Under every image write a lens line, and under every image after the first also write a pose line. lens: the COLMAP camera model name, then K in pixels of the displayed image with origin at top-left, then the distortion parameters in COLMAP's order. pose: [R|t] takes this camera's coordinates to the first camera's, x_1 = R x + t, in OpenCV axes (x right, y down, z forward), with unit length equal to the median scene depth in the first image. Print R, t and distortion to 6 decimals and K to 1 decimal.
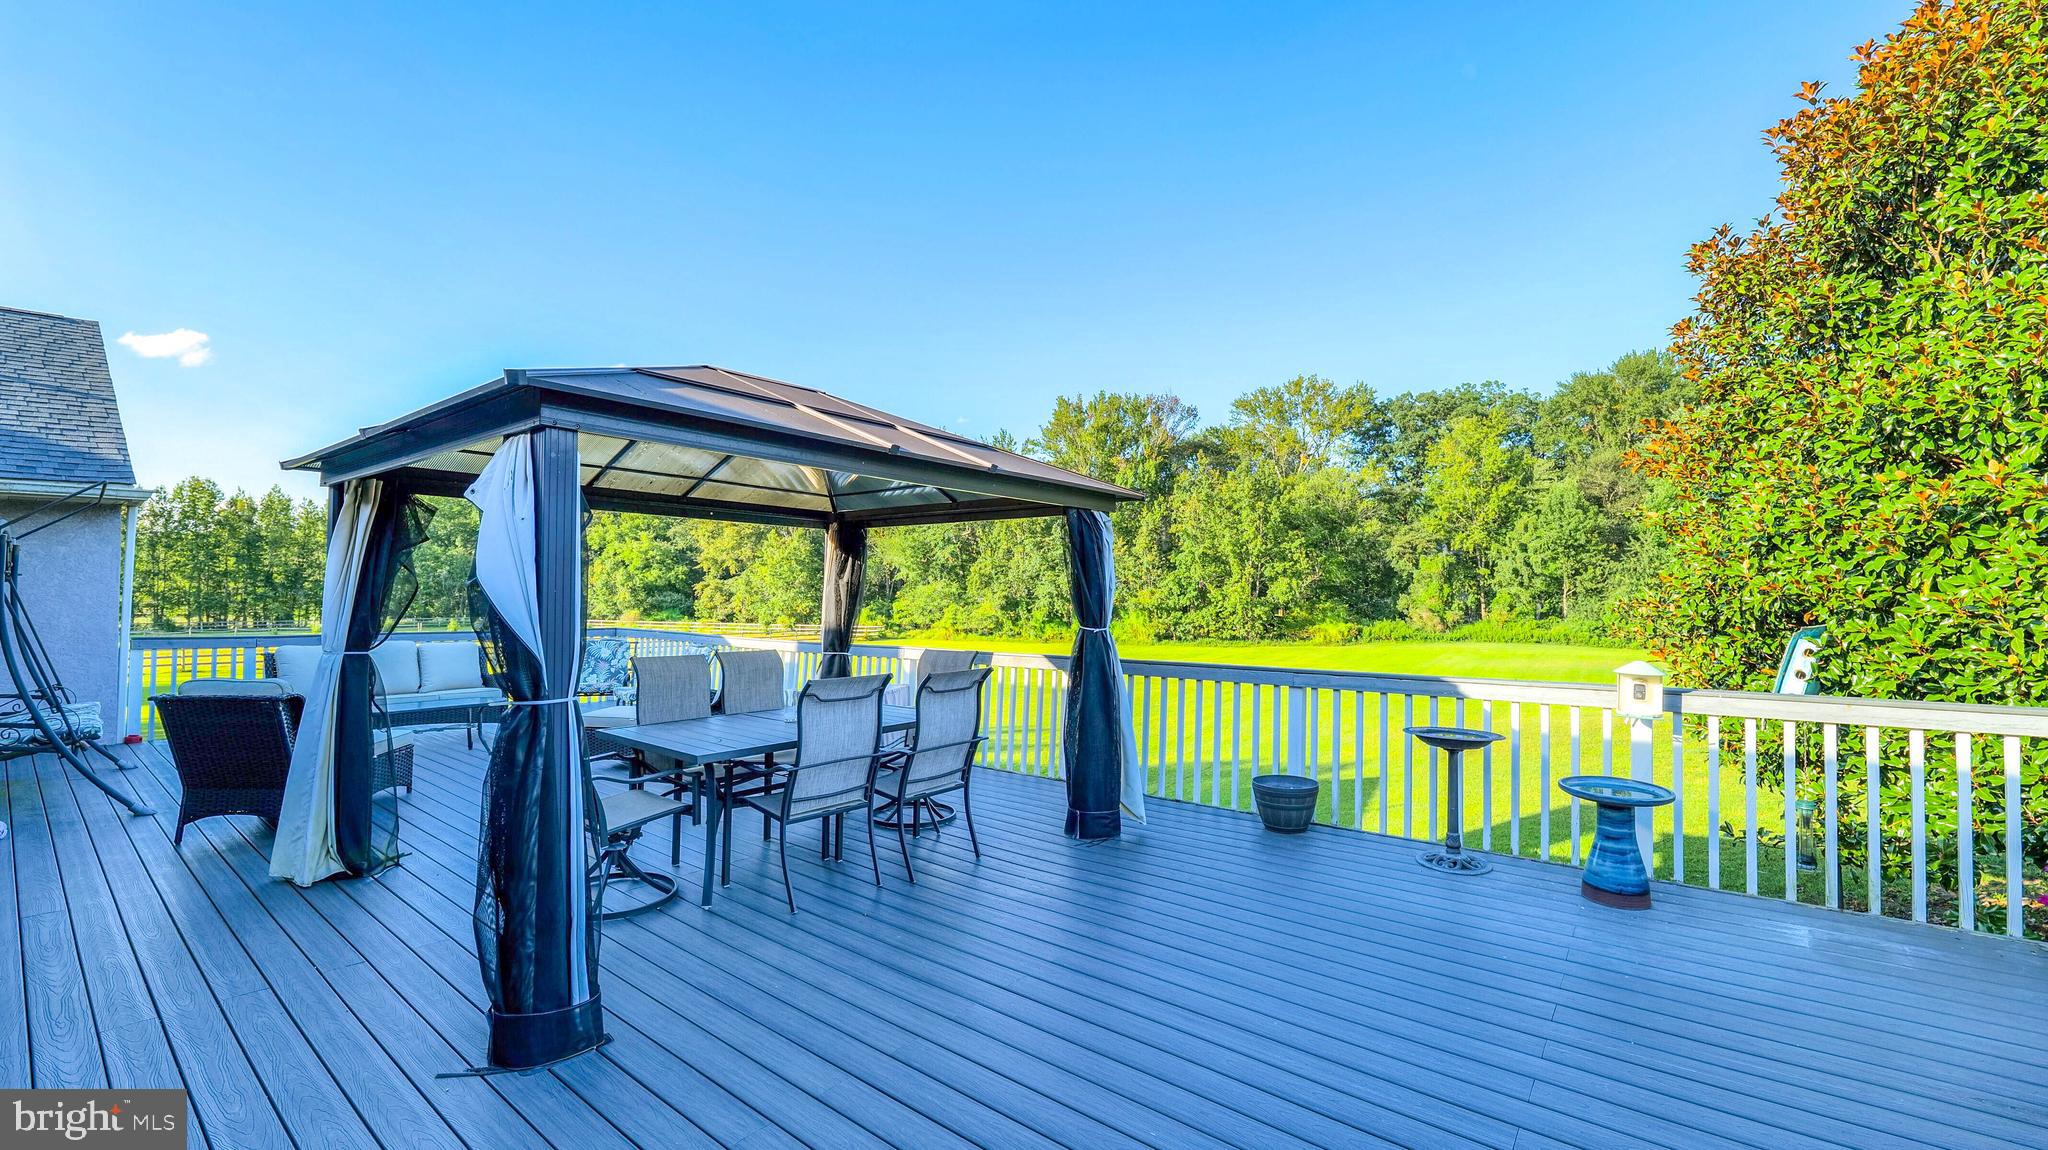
lens RADIAL K [[834.6, 0, 1019.7], [0, 834.6, 577.5], [0, 0, 1]] dist [-0.010499, 0.000467]
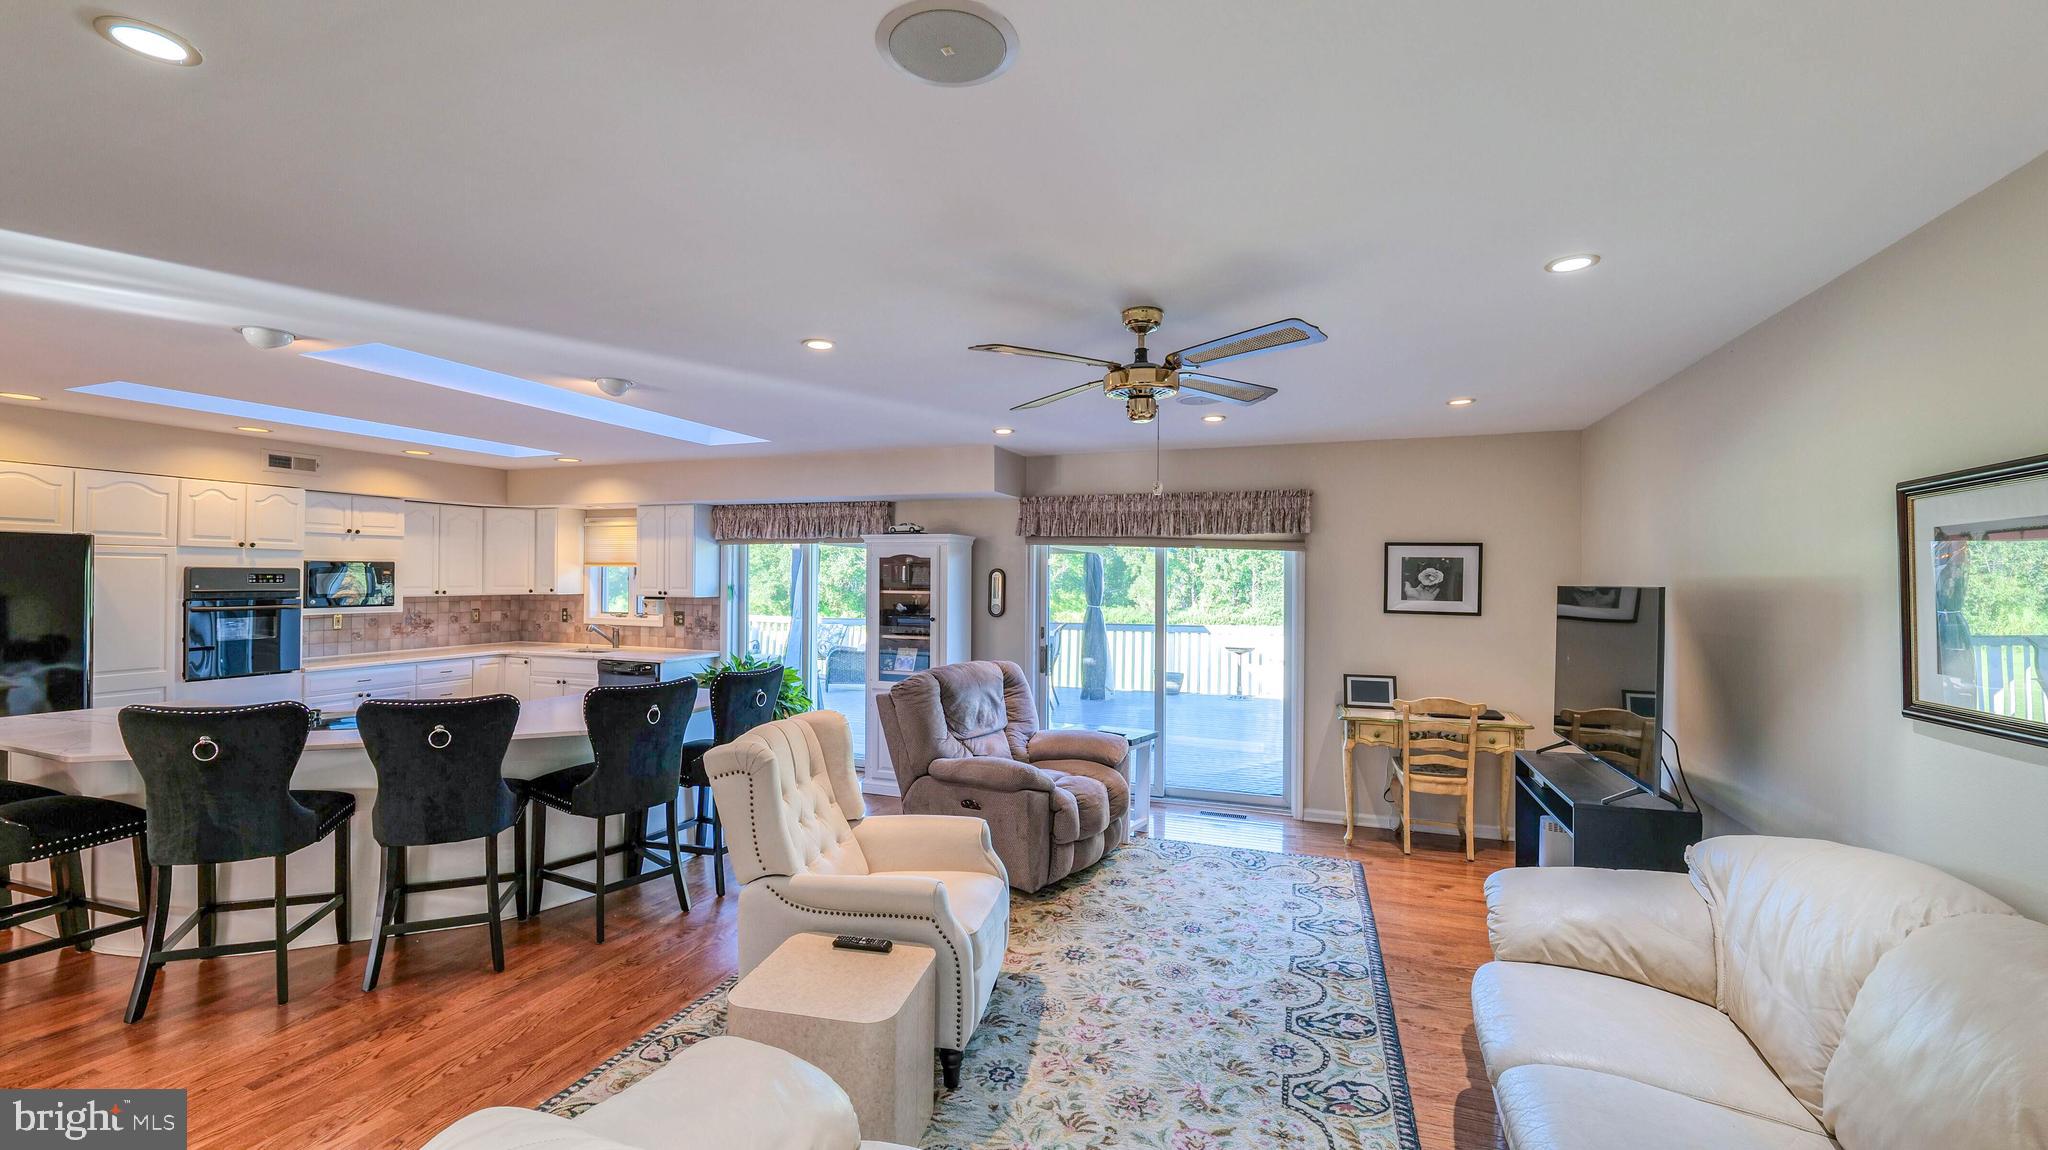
lens RADIAL K [[834.6, 0, 1019.2], [0, 834.6, 577.1], [0, 0, 1]] dist [-0.010499, 0.000467]
pose [[0.952061, 0.004487, 0.305877, -0.047219], [-0.008350, 0.999901, 0.011322, -0.002853], [-0.305795, -0.013333, 0.952004, -0.064471]]
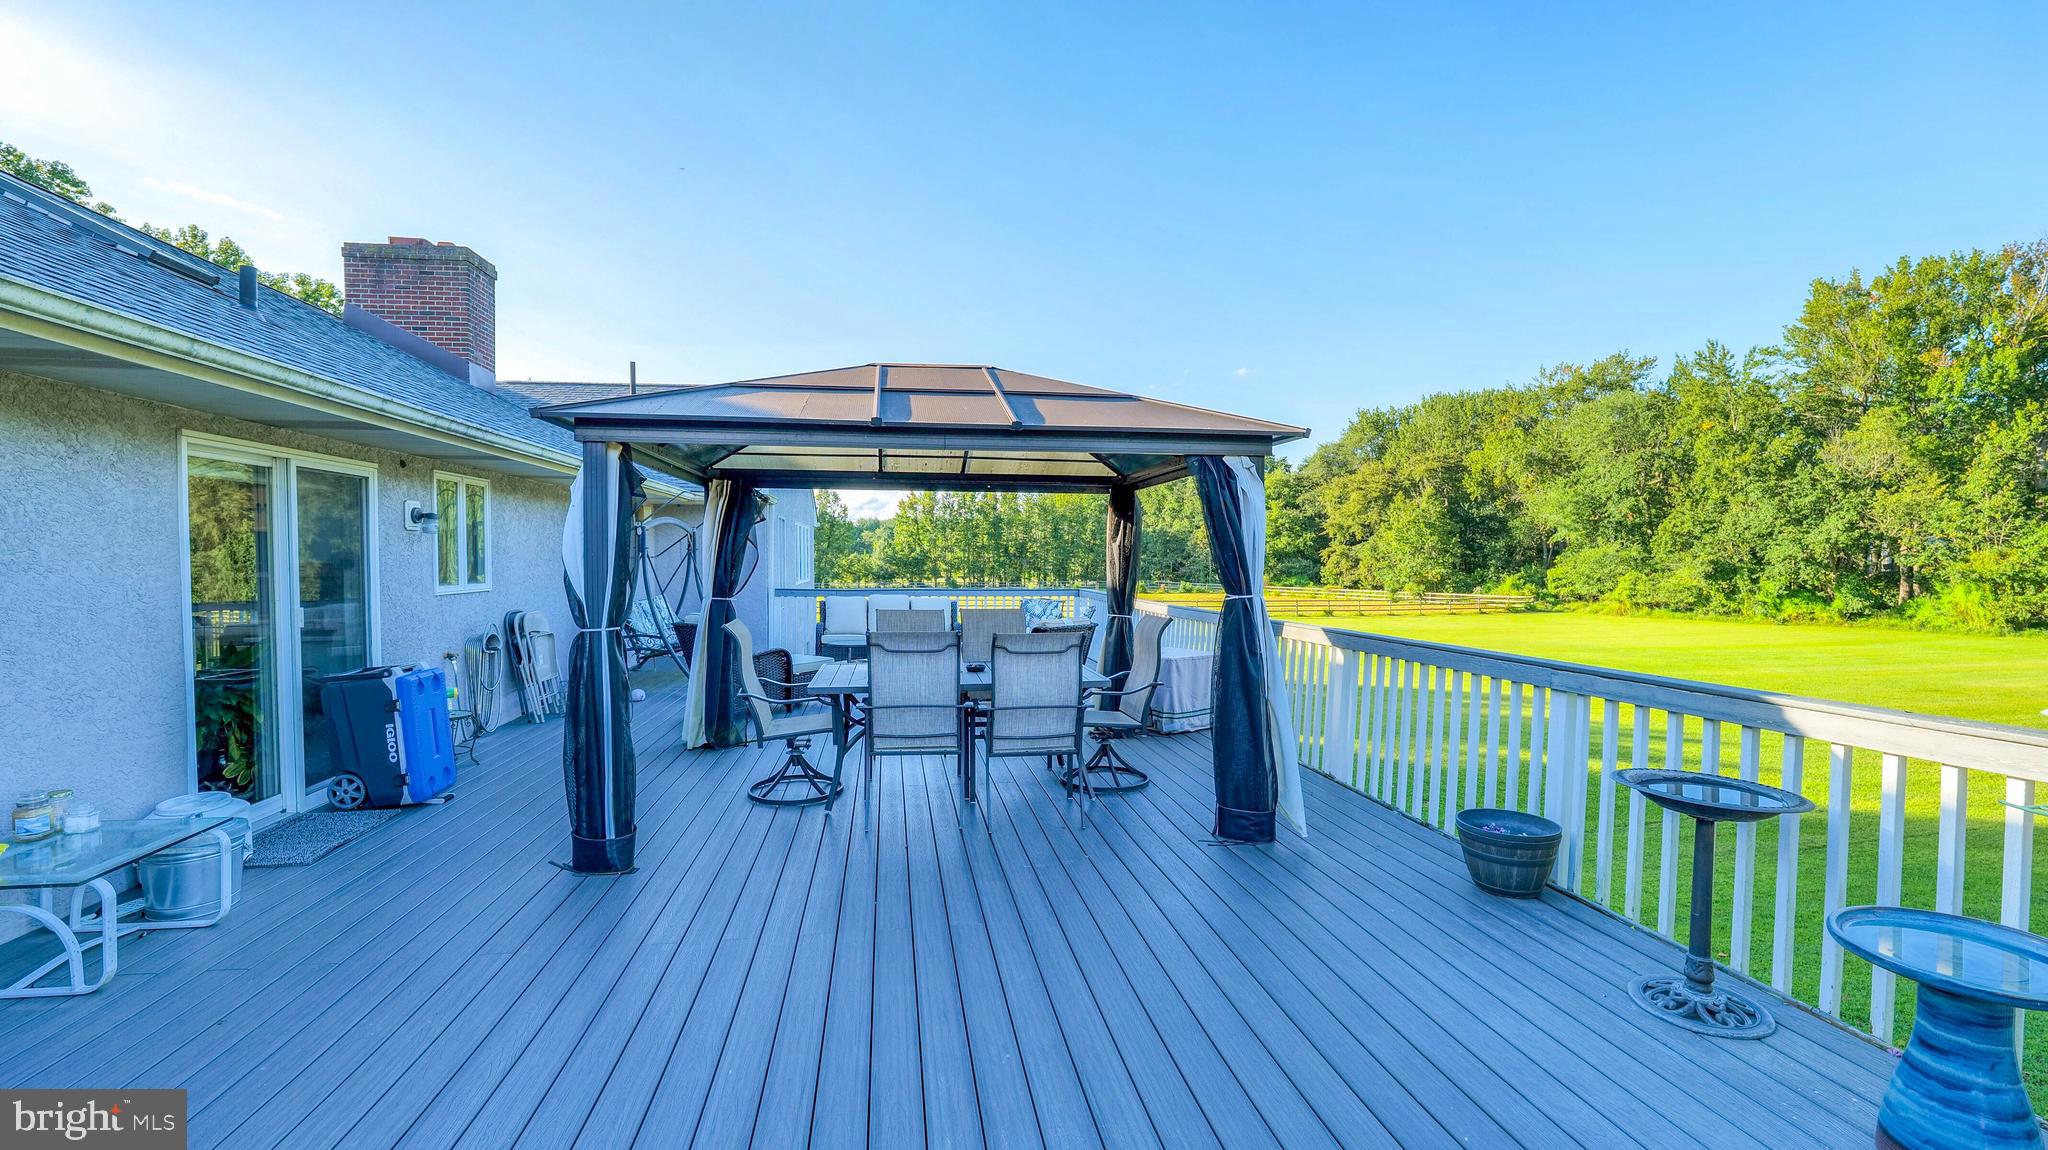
lens RADIAL K [[834.6, 0, 1014.7], [0, 834.6, 578.9], [0, 0, 1]] dist [-0.010499, 0.000467]
pose [[0.735300, 0.010496, -0.677660, 0.027259], [0.018019, 0.999224, 0.035028, 0.000601], [0.677502, -0.037967, 0.734540, 0.012313]]
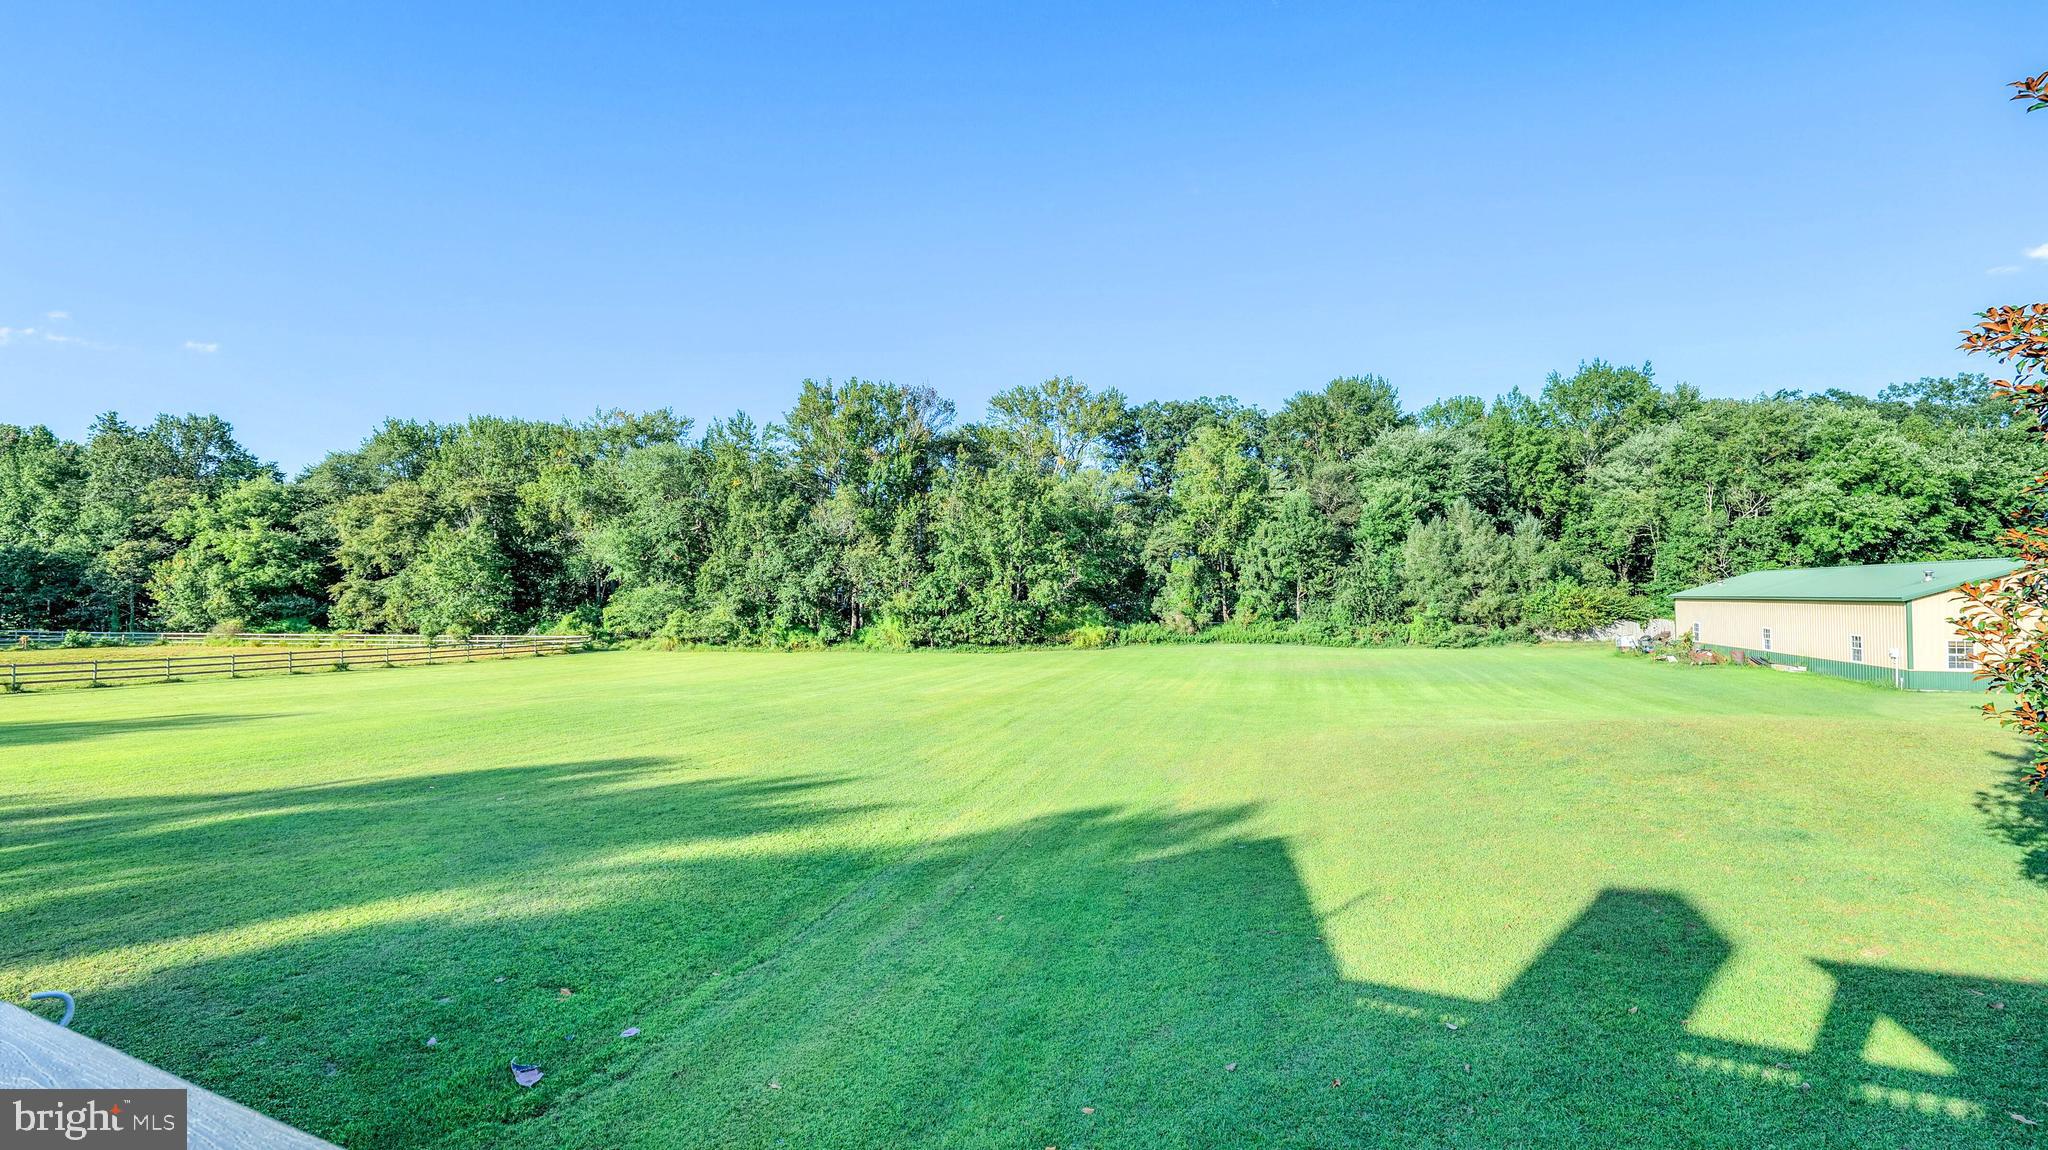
lens RADIAL K [[834.6, 0, 1018.1], [0, 834.6, 568.2], [0, 0, 1]] dist [-0.010499, 0.000467]
pose [[0.954719, 0.008056, 0.297401, -0.000780], [-0.004075, 0.999894, -0.014004, 0.000061], [-0.297482, 0.012158, 0.954650, 0.075417]]
